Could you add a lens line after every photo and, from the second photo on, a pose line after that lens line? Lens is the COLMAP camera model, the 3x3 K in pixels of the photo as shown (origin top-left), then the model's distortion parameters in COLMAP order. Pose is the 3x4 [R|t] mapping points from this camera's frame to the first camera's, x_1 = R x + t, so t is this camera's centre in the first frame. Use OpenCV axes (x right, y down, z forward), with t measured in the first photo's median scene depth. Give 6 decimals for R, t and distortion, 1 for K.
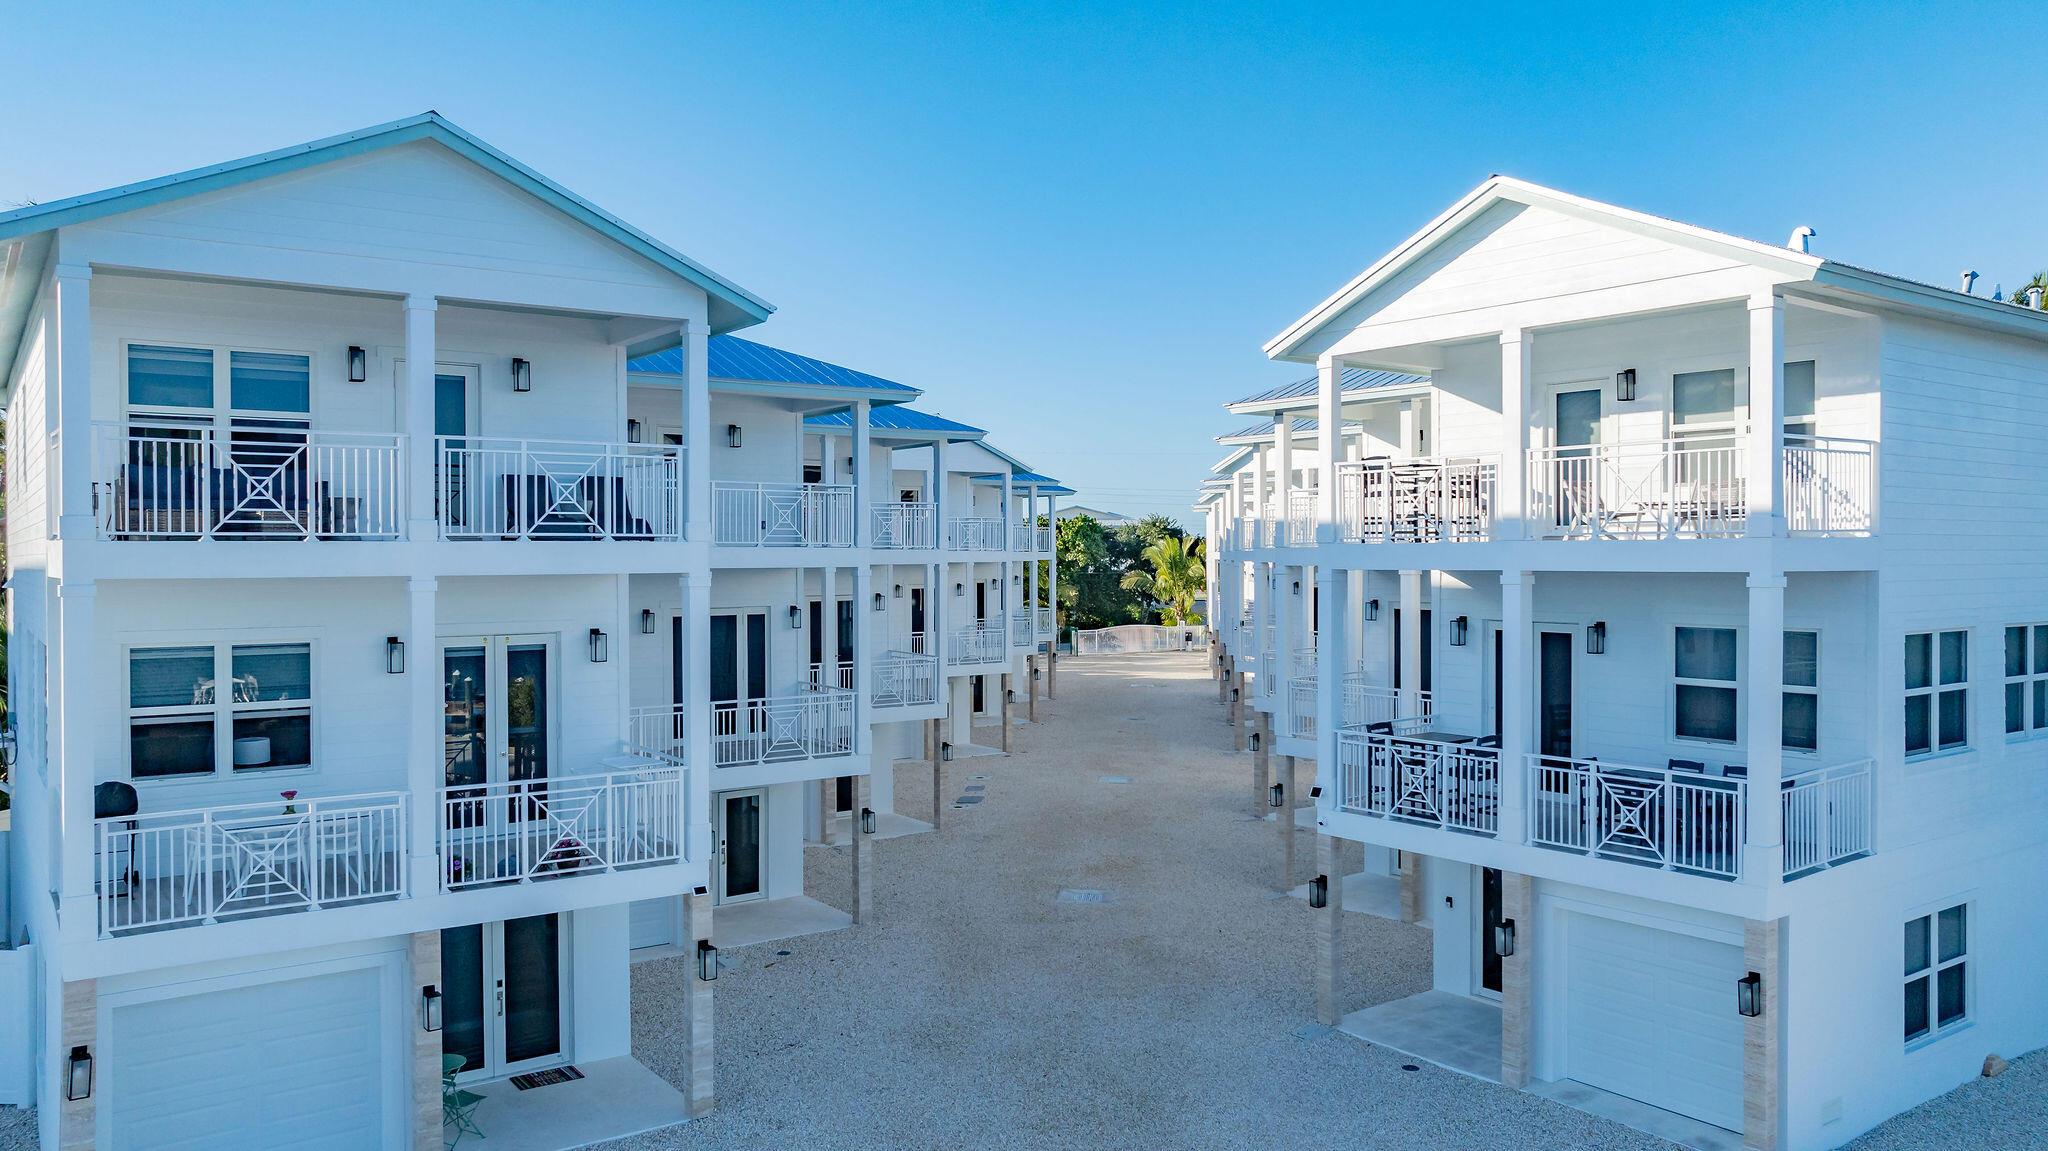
lens RADIAL K [[1487.5, 0, 1021.7], [0, 1487.5, 578.8], [0, 0, 1]] dist [-0.021759, 0.003314]
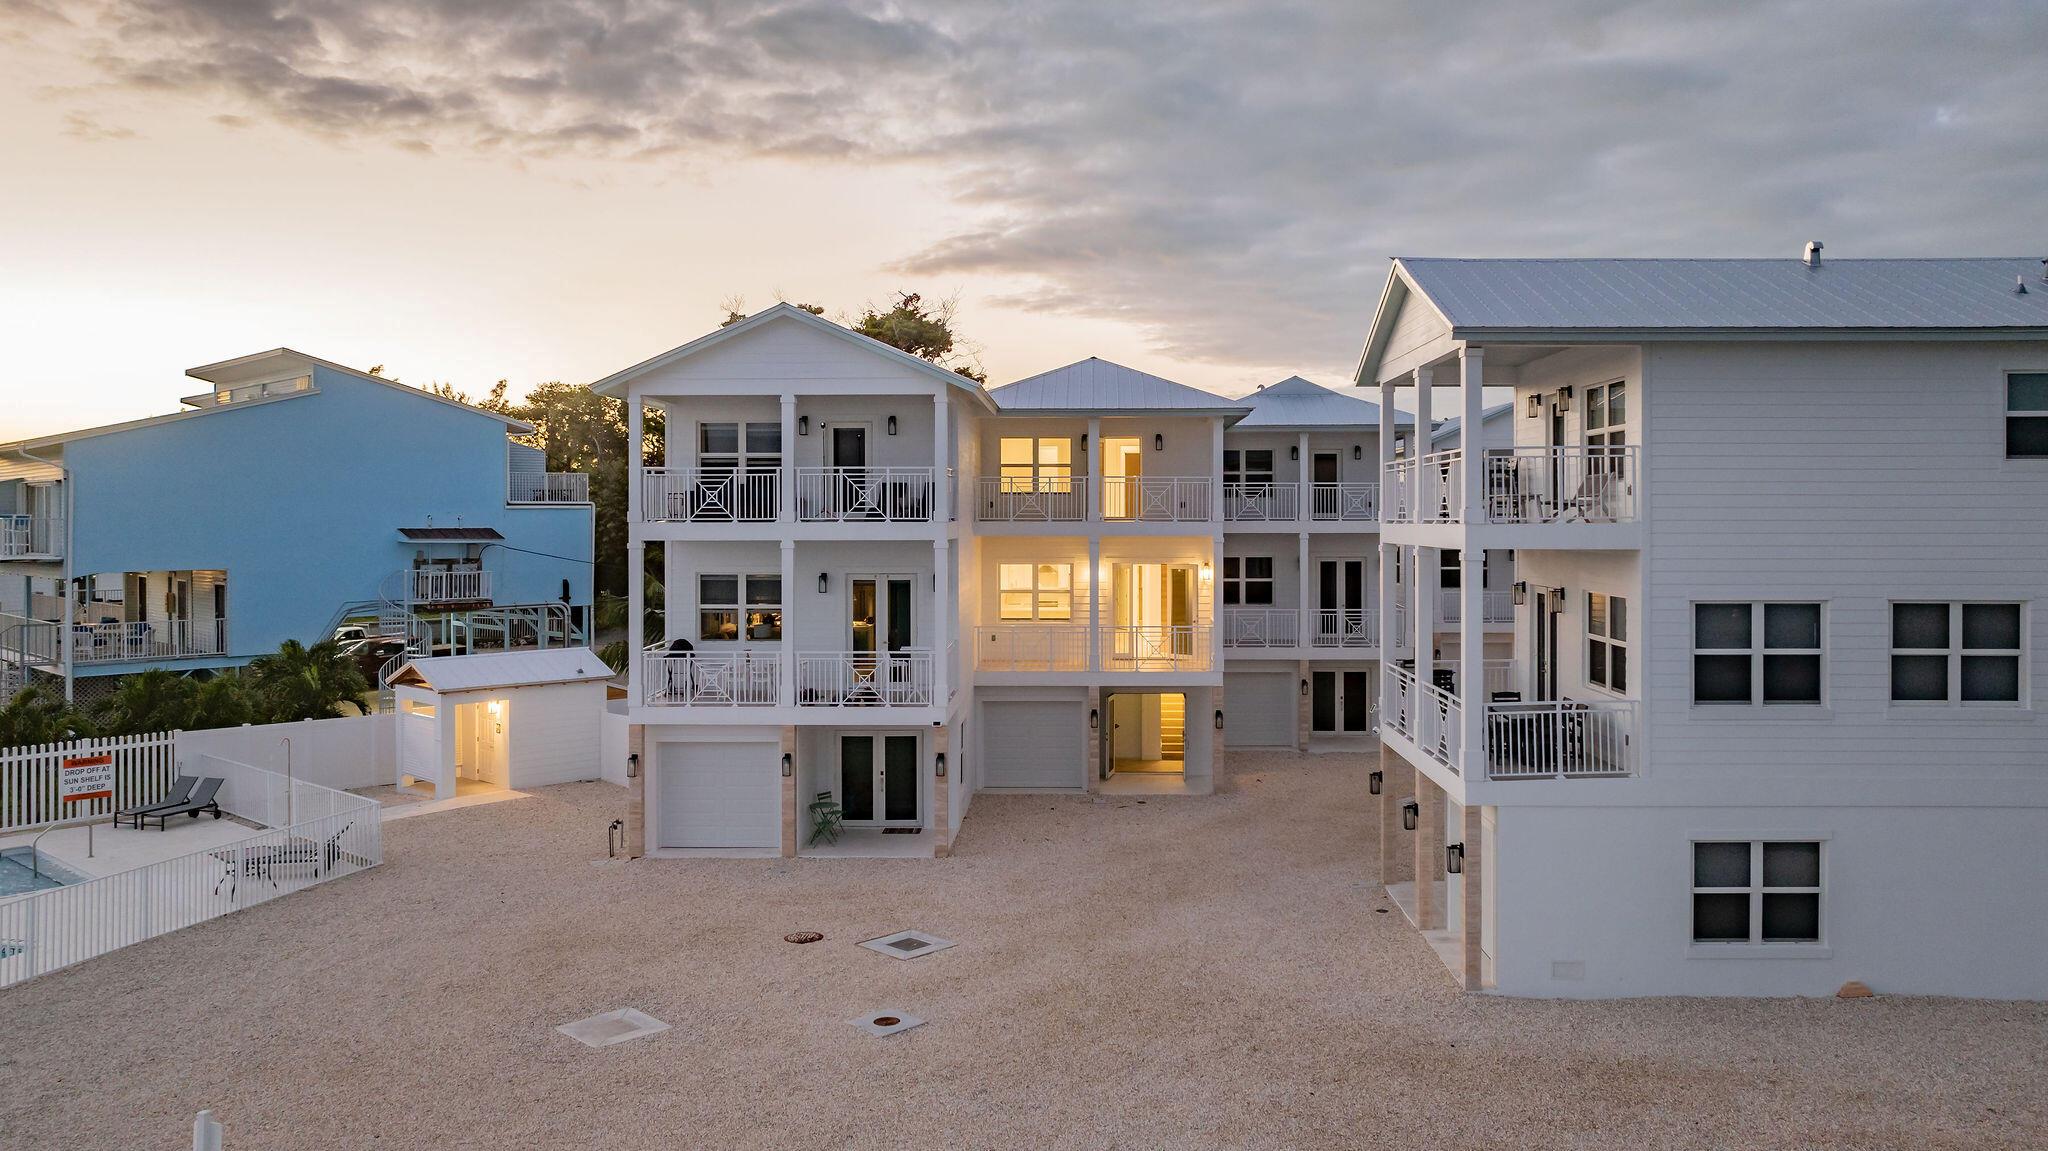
lens RADIAL K [[1494.9, 0, 1070.4], [0, 1494.9, 518.0], [0, 0, 1]] dist [-0.013032, 0.001258]
pose [[0.797365, 0.002791, -0.603490, 0.939130], [-0.010668, 0.999898, -0.009470, -0.014290], [0.603403, 0.013989, 0.797314, -0.290779]]
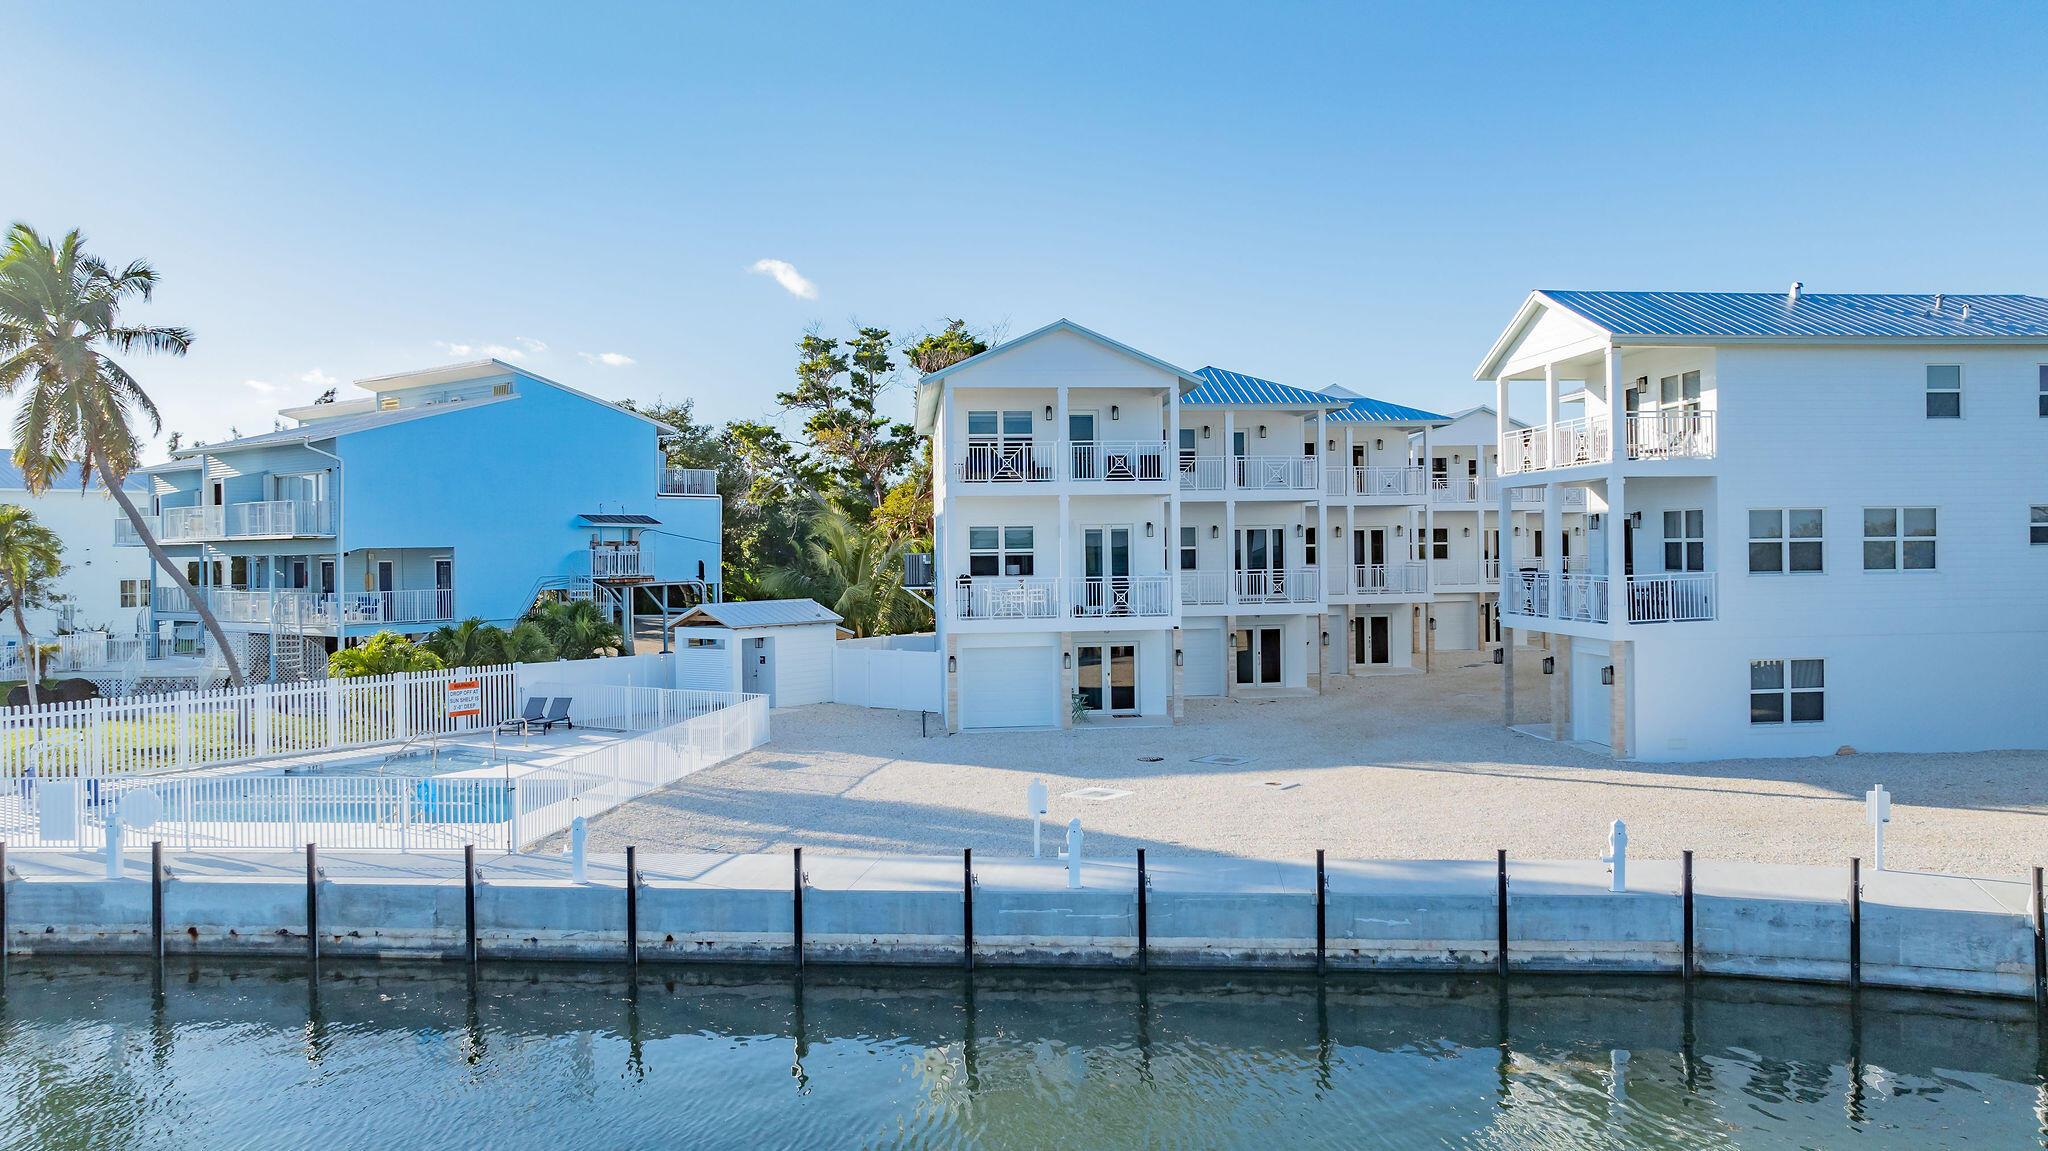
lens RADIAL K [[1481.2, 0, 1073.9], [0, 1481.2, 552.0], [0, 0, 1]] dist [-0.017495, -0.003343]
pose [[0.871564, -0.008073, -0.490216, 0.781757], [0.003632, 0.999943, -0.010009, 0.110028], [0.490269, 0.006943, 0.871544, -1.110181]]
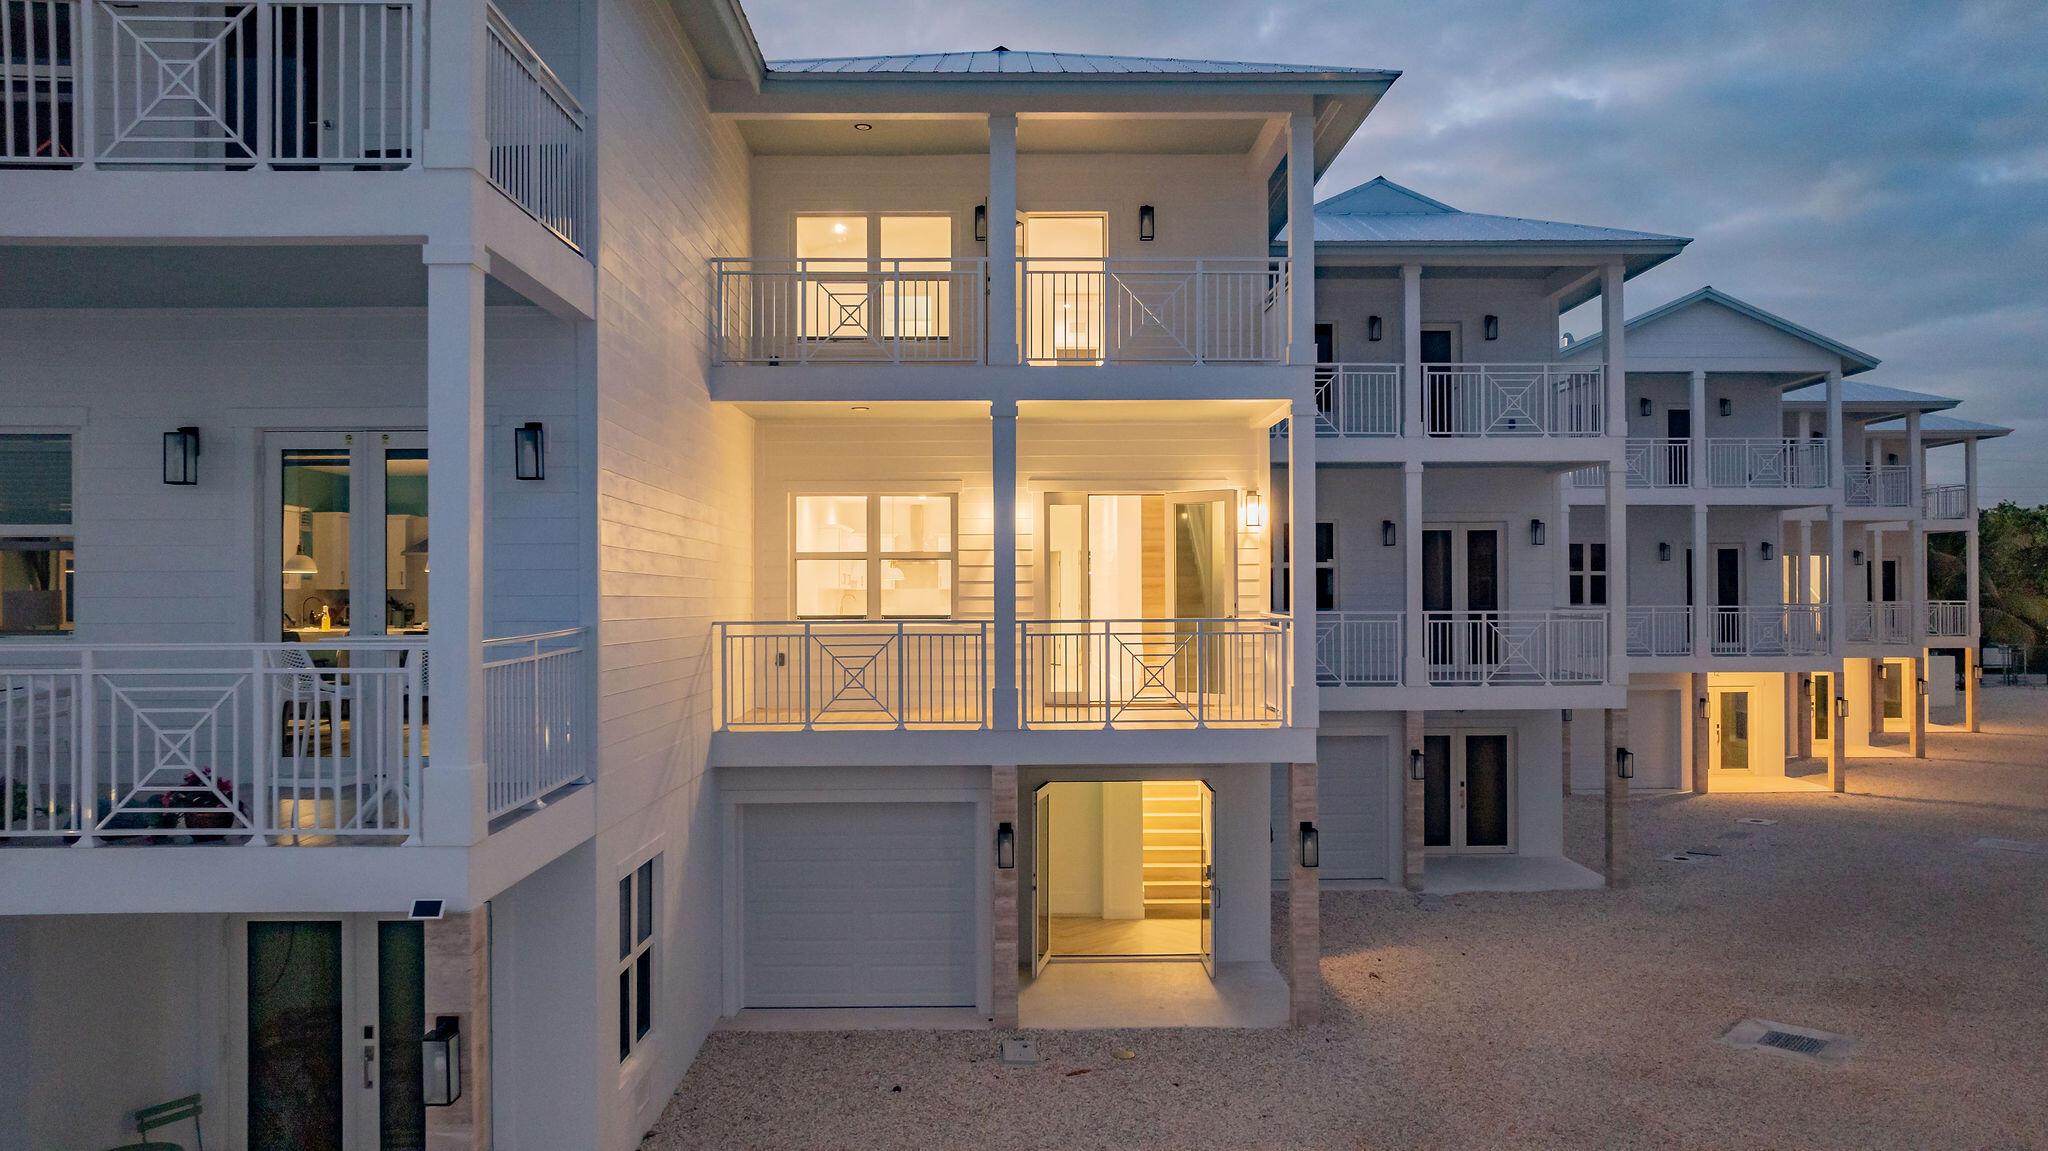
lens RADIAL K [[1463.8, 0, 1002.4], [0, 1463.8, 575.5], [0, 0, 1]] dist [-0.021568, 0.001004]
pose [[0.810057, -0.007504, -0.586303, 0.195759], [-0.008722, 0.999653, -0.024845, 0.112539], [0.586286, 0.025239, 0.809711, 0.716533]]
